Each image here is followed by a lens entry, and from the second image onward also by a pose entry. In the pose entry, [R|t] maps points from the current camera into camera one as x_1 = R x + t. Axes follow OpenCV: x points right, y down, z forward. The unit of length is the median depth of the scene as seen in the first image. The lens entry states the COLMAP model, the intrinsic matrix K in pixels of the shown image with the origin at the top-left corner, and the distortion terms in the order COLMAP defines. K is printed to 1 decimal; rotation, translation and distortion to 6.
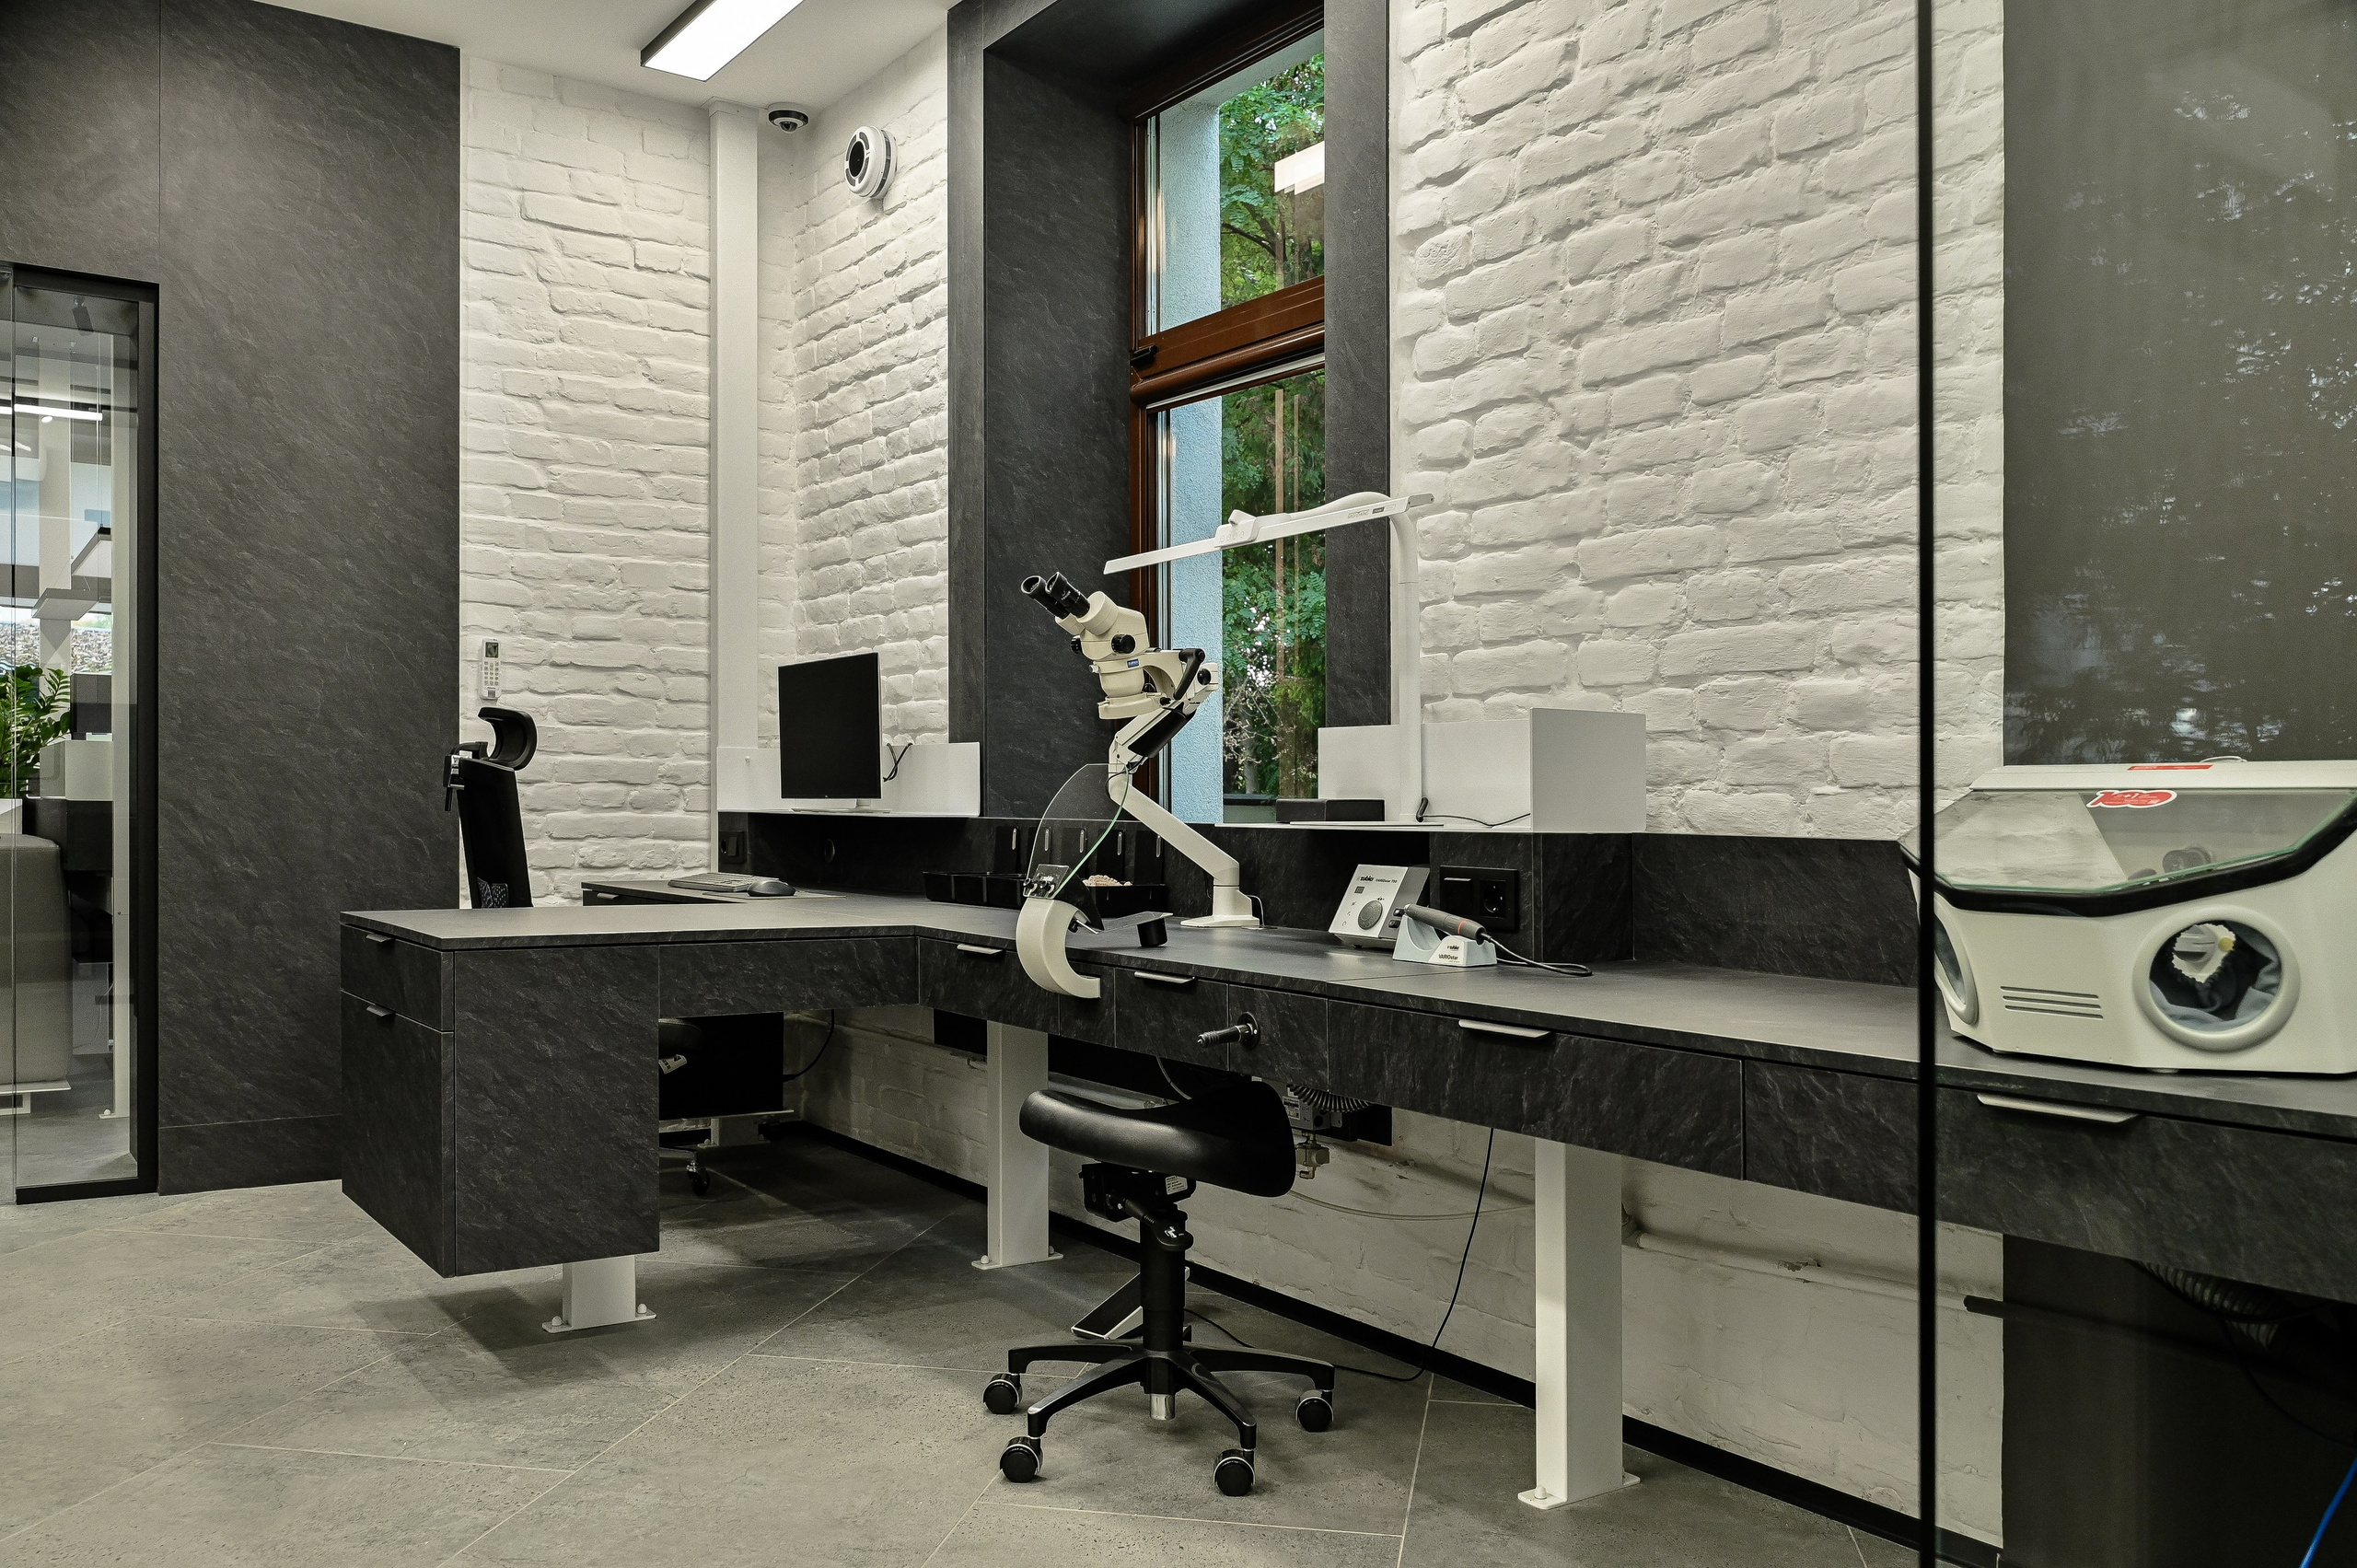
lens RADIAL K [[1905.3, 0, 1217.8], [0, 1905.3, 861.5], [0, 0, 1]] dist [0.001365, -0.014416]
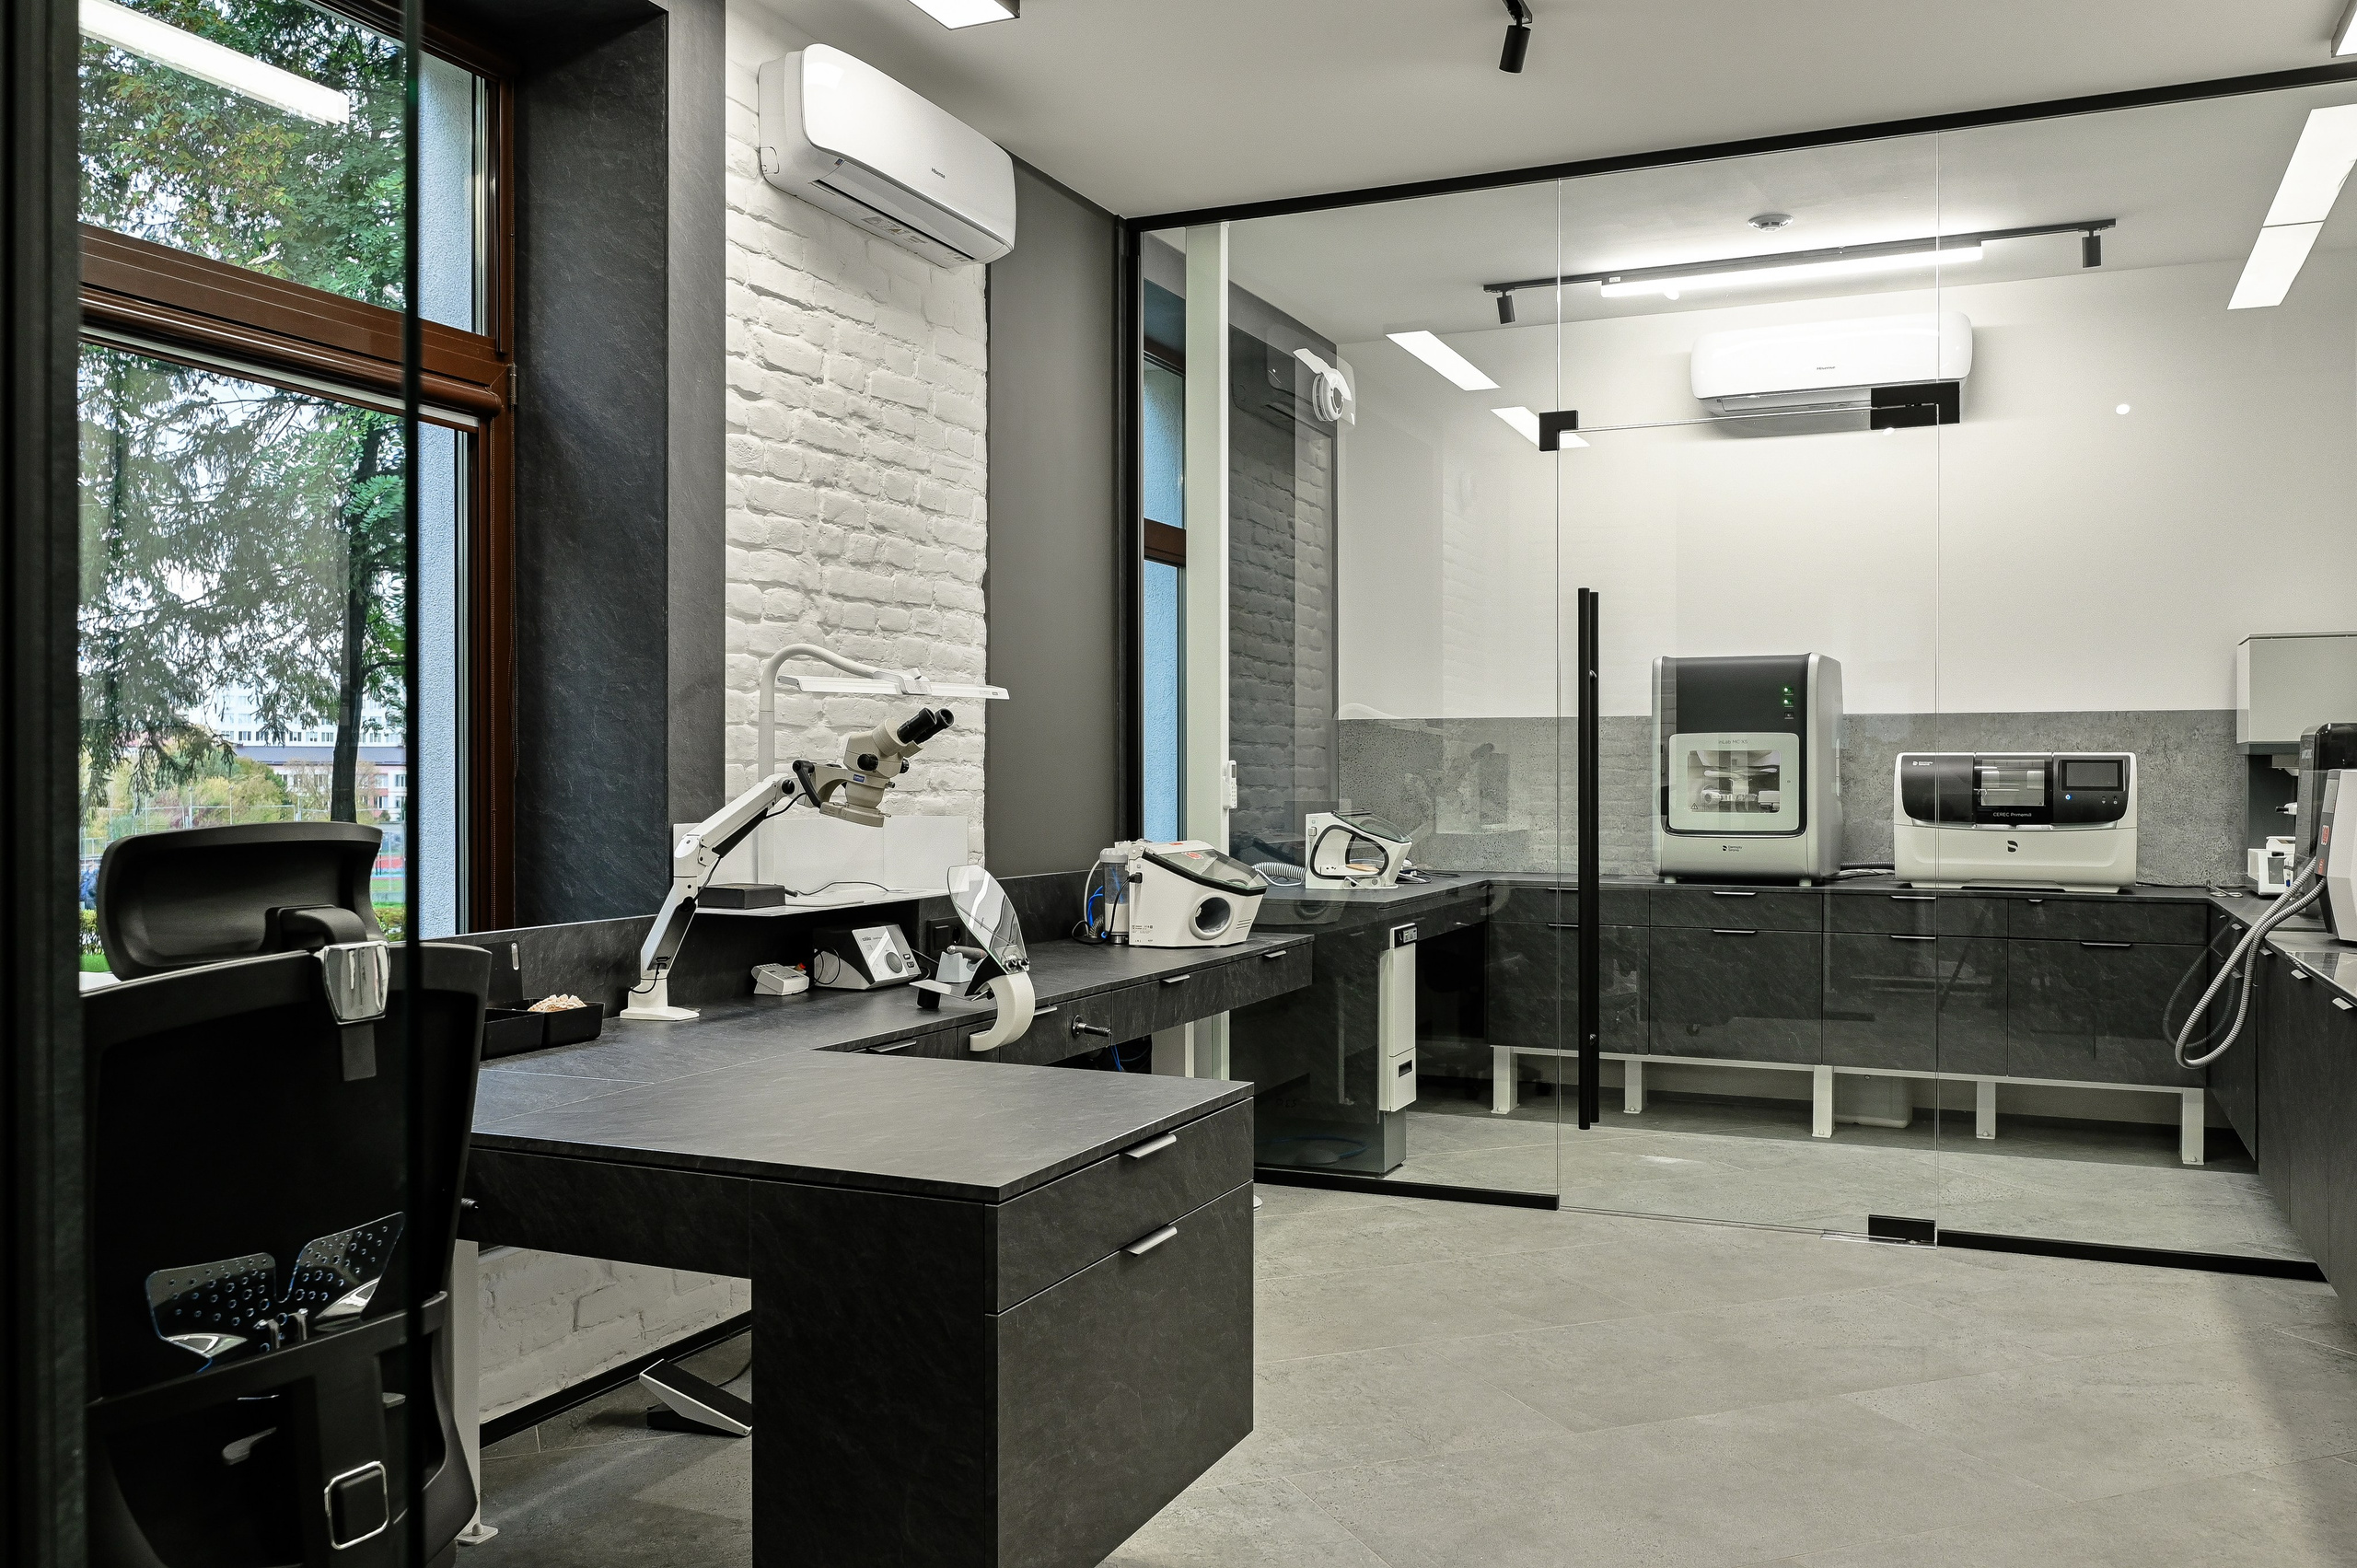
lens RADIAL K [[1905.3, 0, 1188.8], [0, 1905.3, 793.1], [0, 0, 1]] dist [0.001365, -0.014416]
pose [[-0.516367, -0.020656, 0.856118, -0.569677], [0.018502, 0.999207, 0.035268, -0.065844], [-0.856168, 0.034051, -0.515575, 0.711403]]
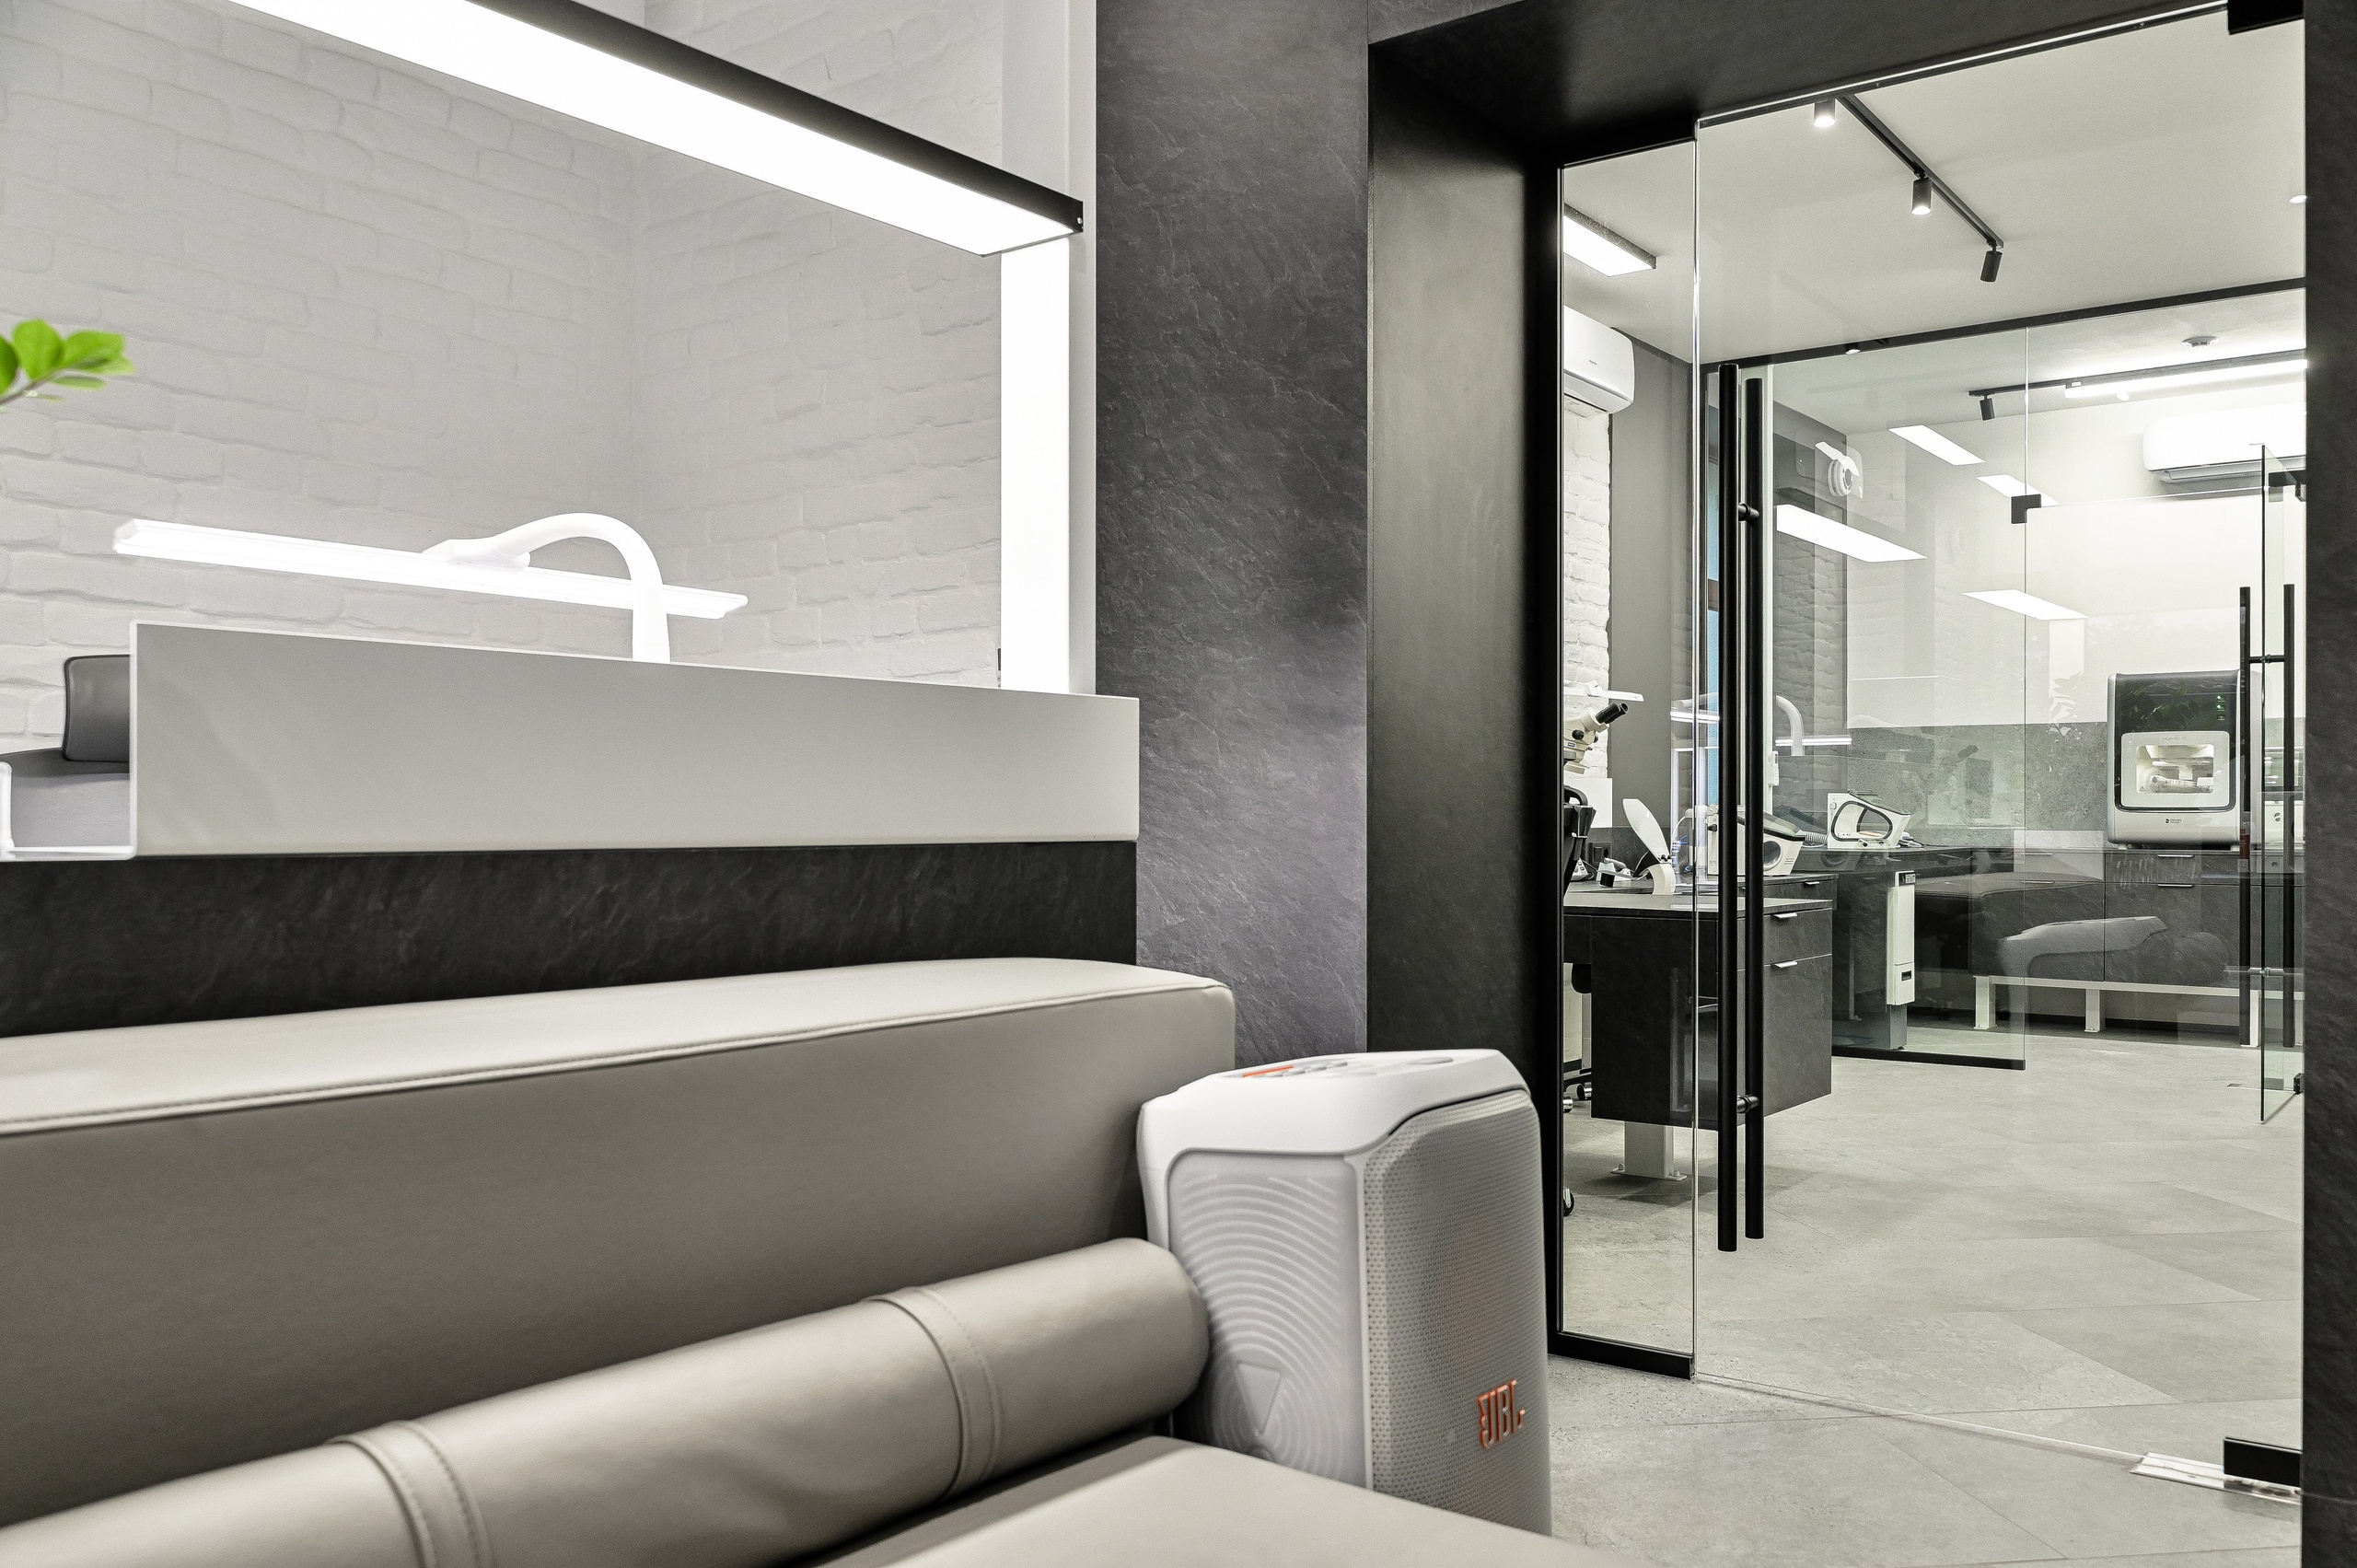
lens RADIAL K [[1905.3, 0, 1190.5], [0, 1905.3, 817.1], [0, 0, 1]] dist [0.001365, -0.014416]
pose [[-0.302829, -0.014115, 0.952940, -0.884656], [0.020334, 0.999567, 0.021267, -0.040117], [-0.952828, 0.025817, -0.302411, 0.973692]]
